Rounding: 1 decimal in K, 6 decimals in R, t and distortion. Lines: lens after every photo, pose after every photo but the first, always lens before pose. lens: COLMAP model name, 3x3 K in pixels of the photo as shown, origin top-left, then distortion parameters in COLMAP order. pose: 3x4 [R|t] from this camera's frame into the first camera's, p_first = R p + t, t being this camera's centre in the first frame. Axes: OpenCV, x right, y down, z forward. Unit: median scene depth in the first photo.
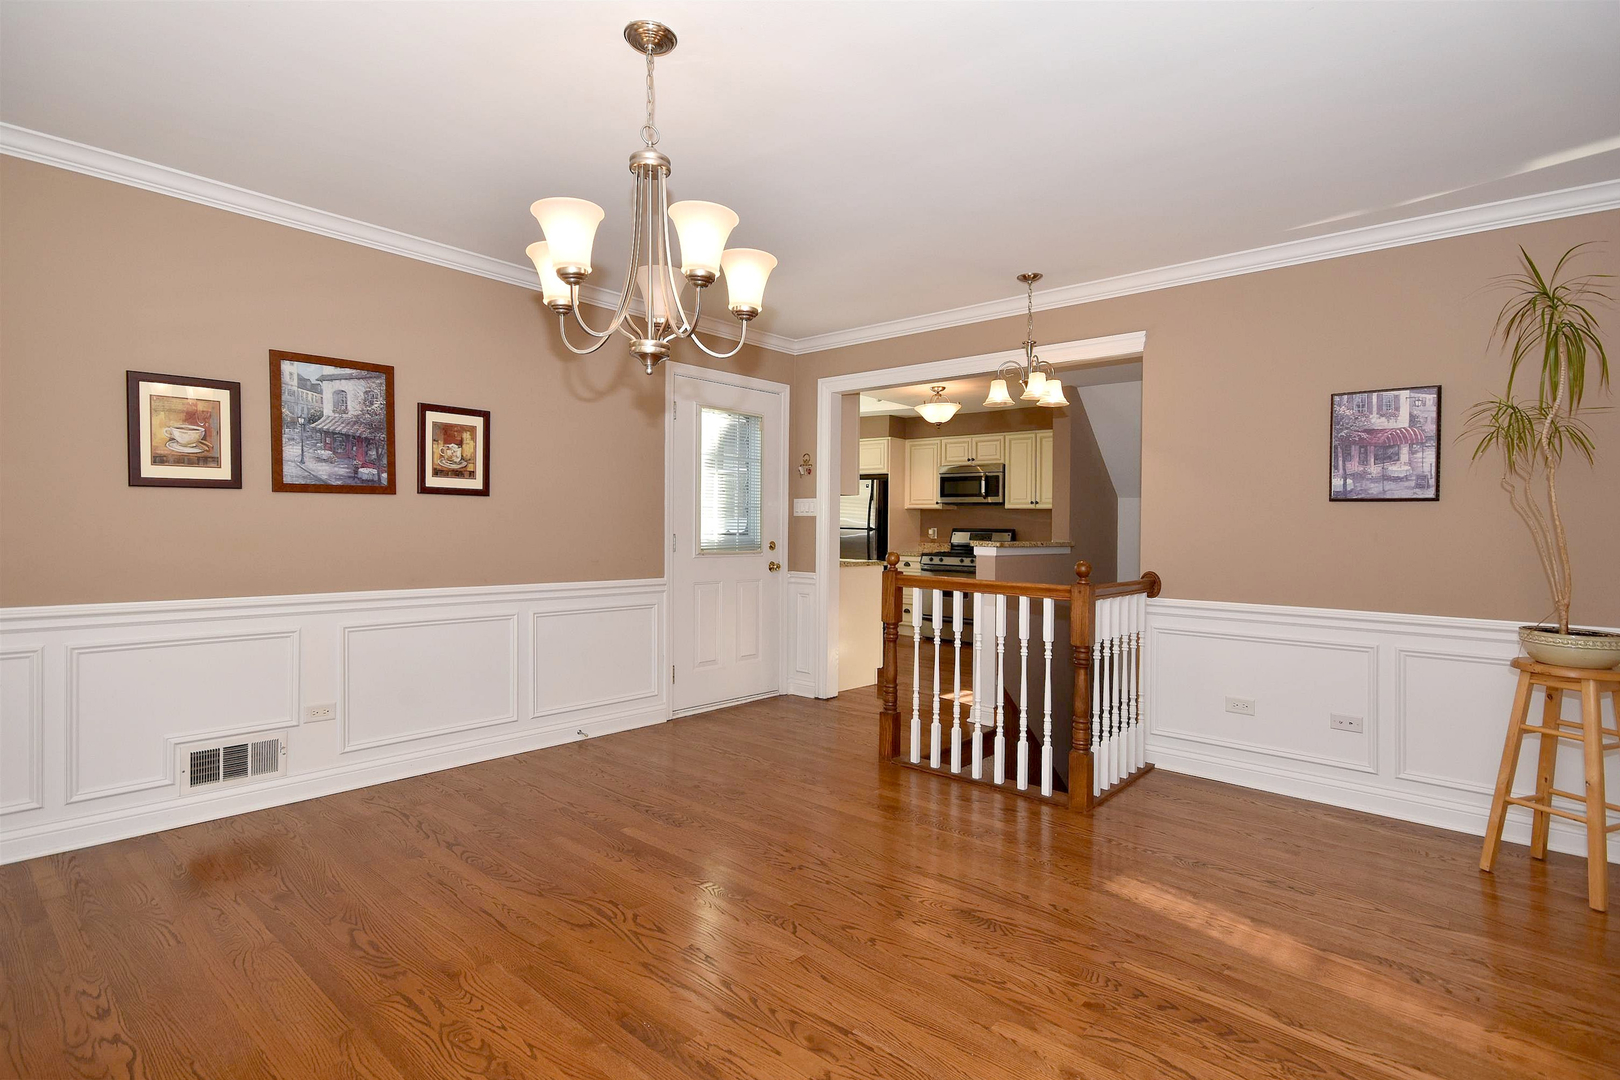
lens RADIAL K [[828.3, 0, 821.9], [0, 828.3, 539.5], [0, 0, 1]] dist [0.015082, -0.009284]
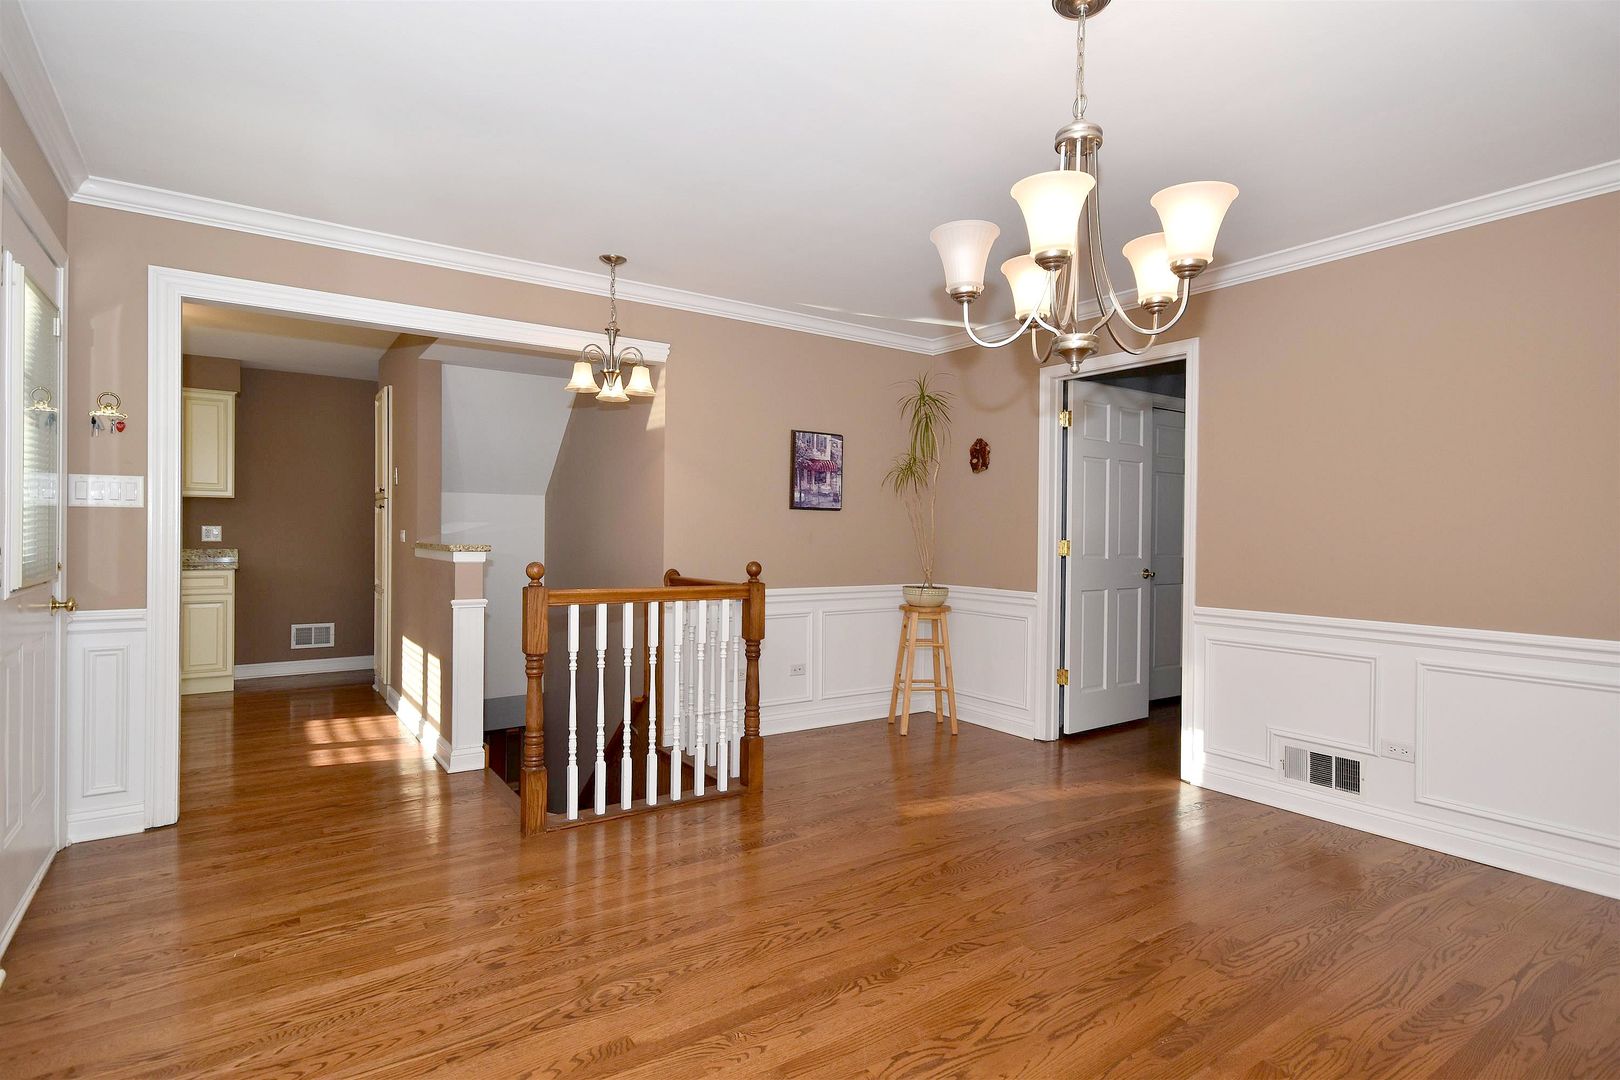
lens RADIAL K [[828.3, 0, 823.9], [0, 828.3, 537.4], [0, 0, 1]] dist [0.015082, -0.009284]
pose [[0.221620, -0.018381, 0.974960, -0.609566], [0.007454, 0.999825, 0.017155, -0.019338], [-0.975105, 0.003465, 0.221718, 0.566980]]
